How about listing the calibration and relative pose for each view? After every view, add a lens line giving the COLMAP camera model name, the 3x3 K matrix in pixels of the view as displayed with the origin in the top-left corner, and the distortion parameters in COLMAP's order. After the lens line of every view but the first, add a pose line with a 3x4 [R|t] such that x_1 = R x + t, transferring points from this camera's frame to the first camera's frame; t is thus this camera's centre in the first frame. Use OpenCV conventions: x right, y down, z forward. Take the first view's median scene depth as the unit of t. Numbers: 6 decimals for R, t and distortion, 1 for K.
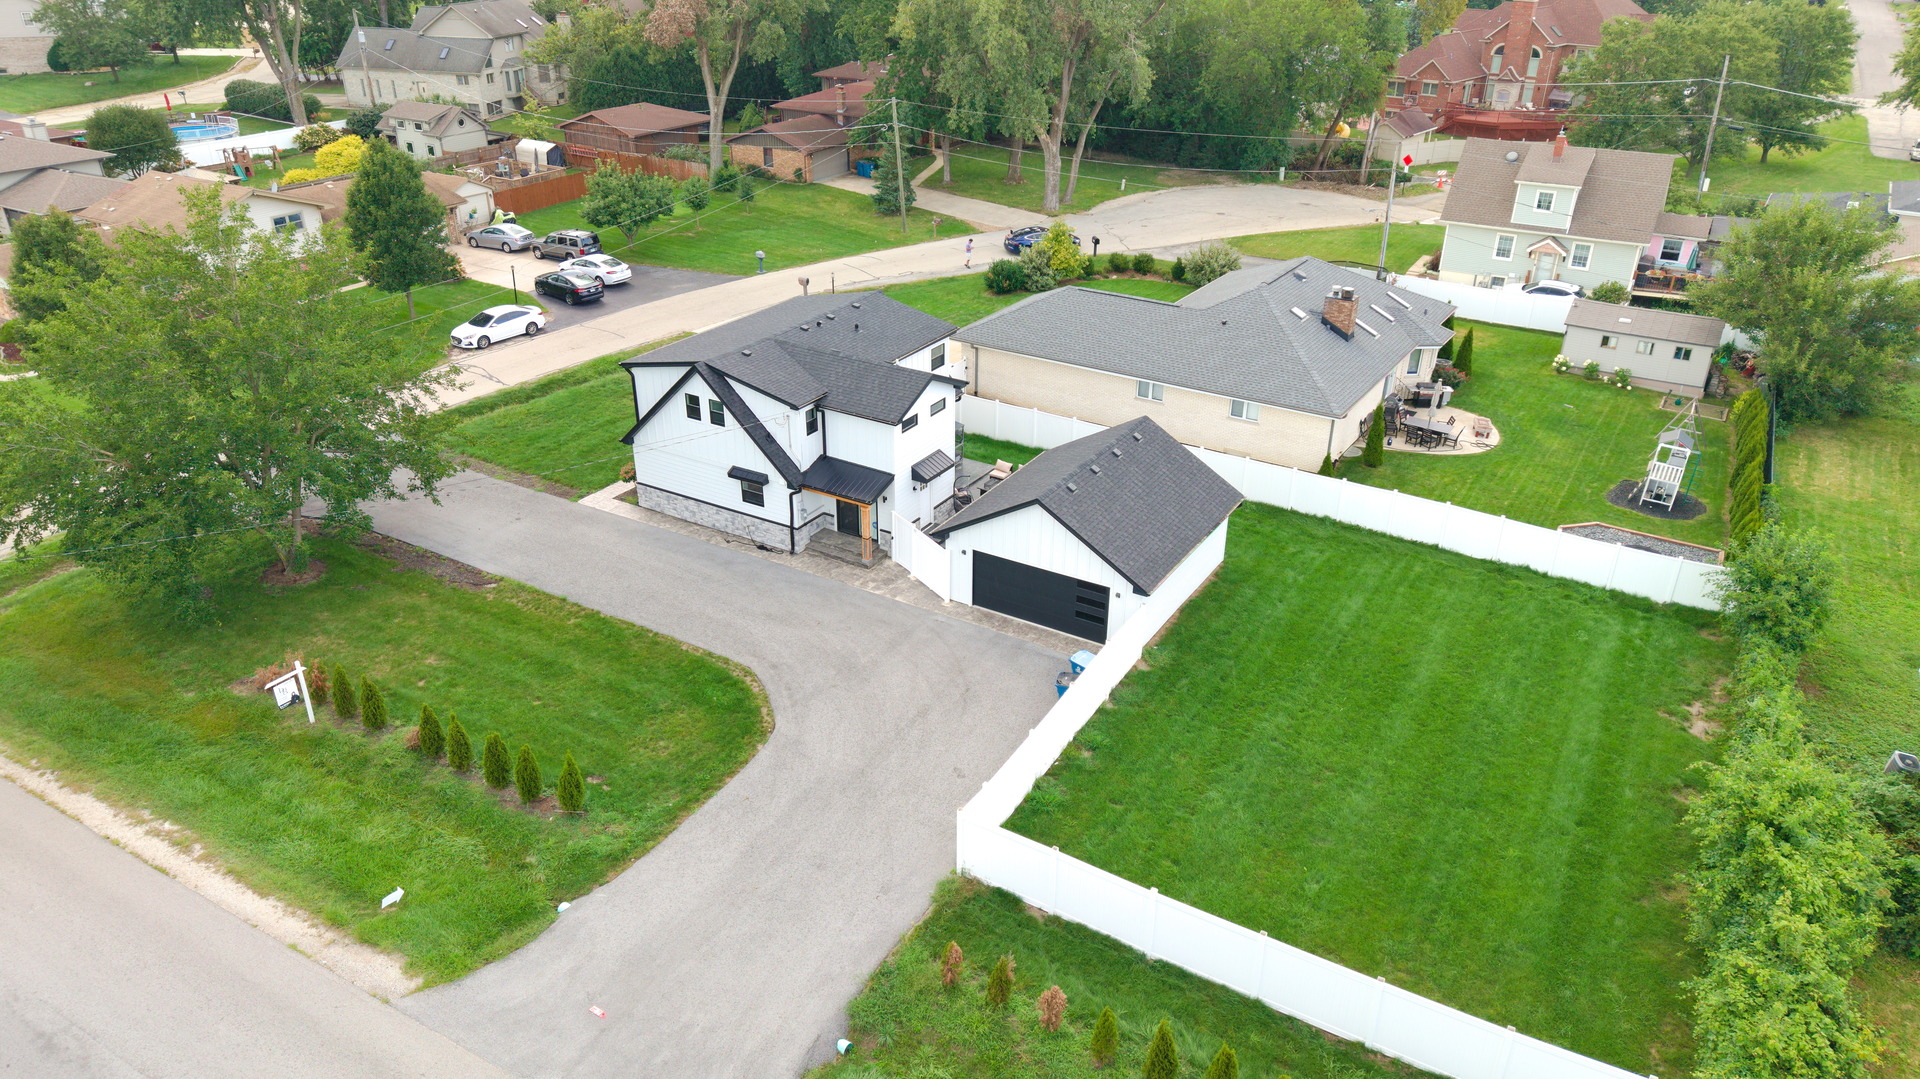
lens RADIAL K [[1287.1, 0, 954.9], [0, 1287.1, 544.4], [0, 0, 1]] dist [0.053104, -0.074037]
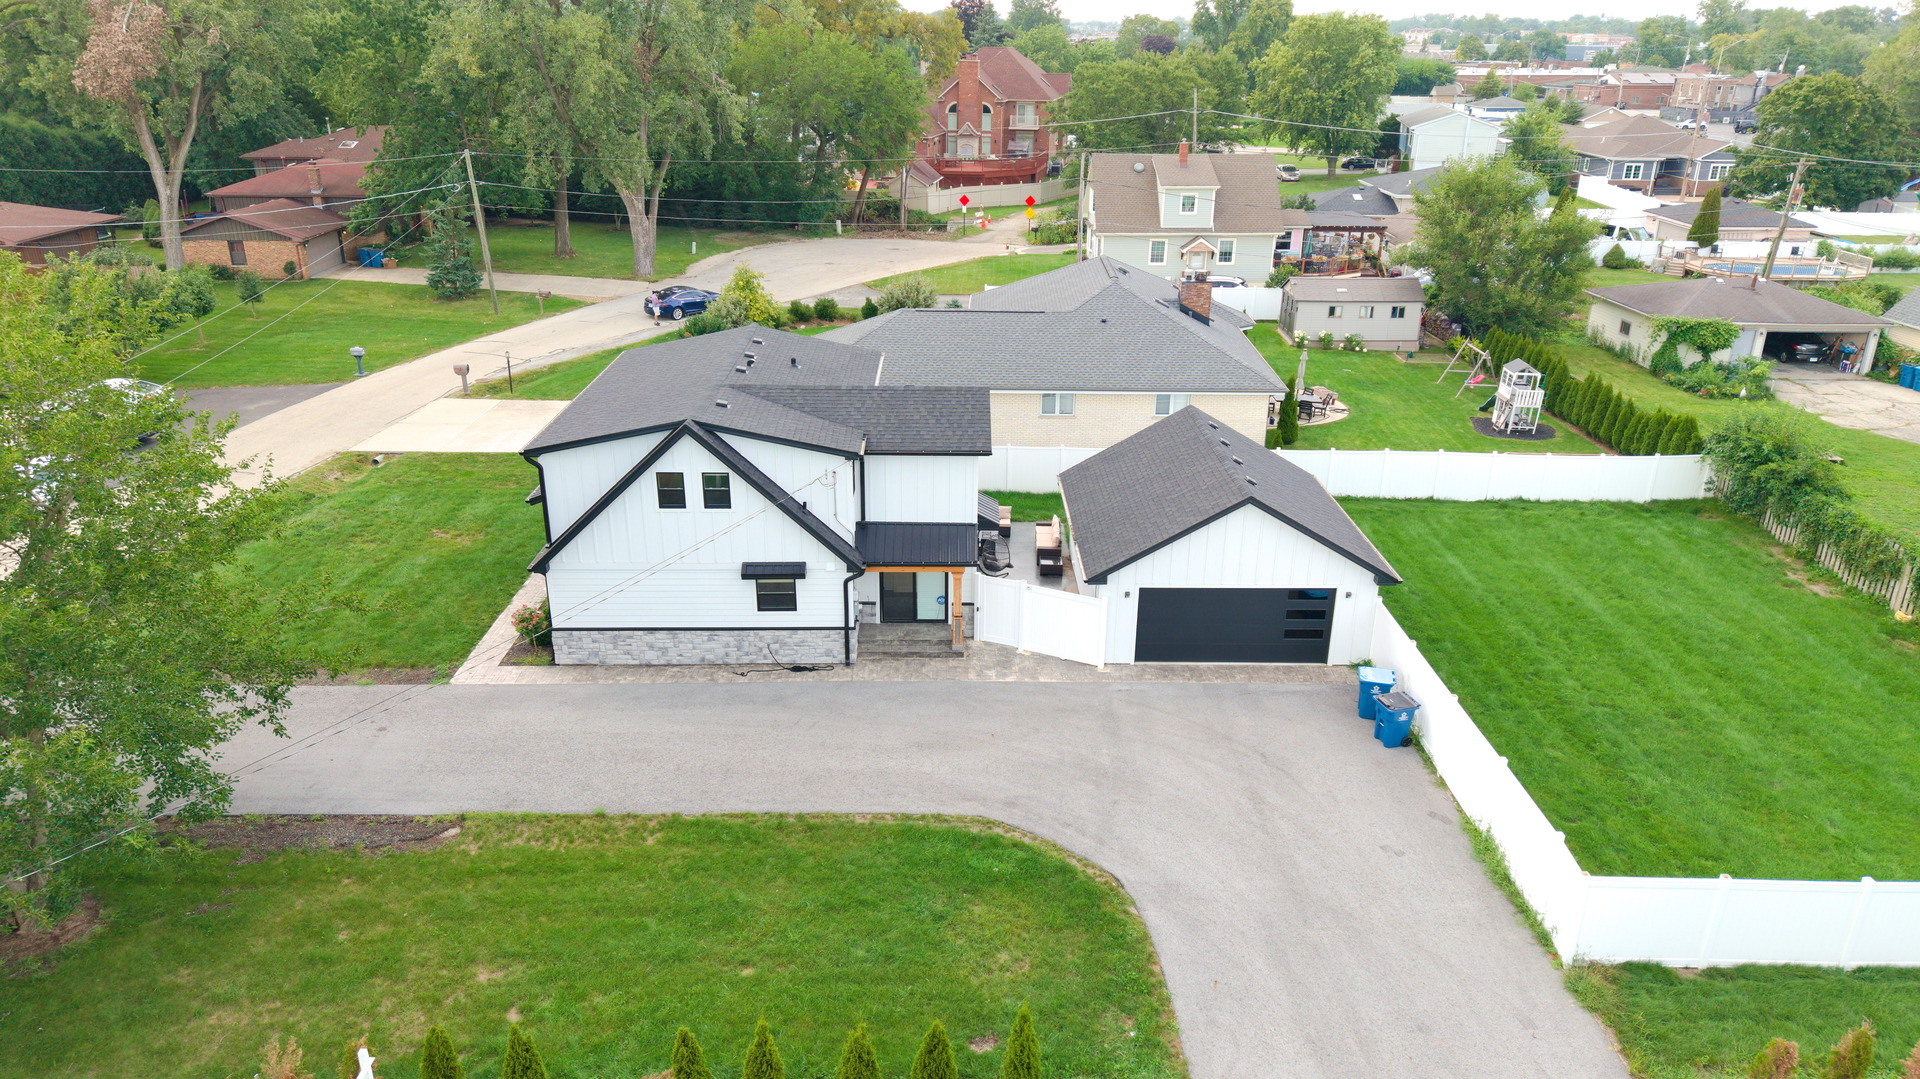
lens RADIAL K [[1287.1, 0, 954.9], [0, 1287.1, 544.4], [0, 0, 1]] dist [0.053104, -0.074037]
pose [[0.851781, -0.196013, 0.485848, -0.402995], [0.237903, 0.970958, -0.025361, -0.025283], [-0.466766, 0.137187, 0.873676, 0.331643]]
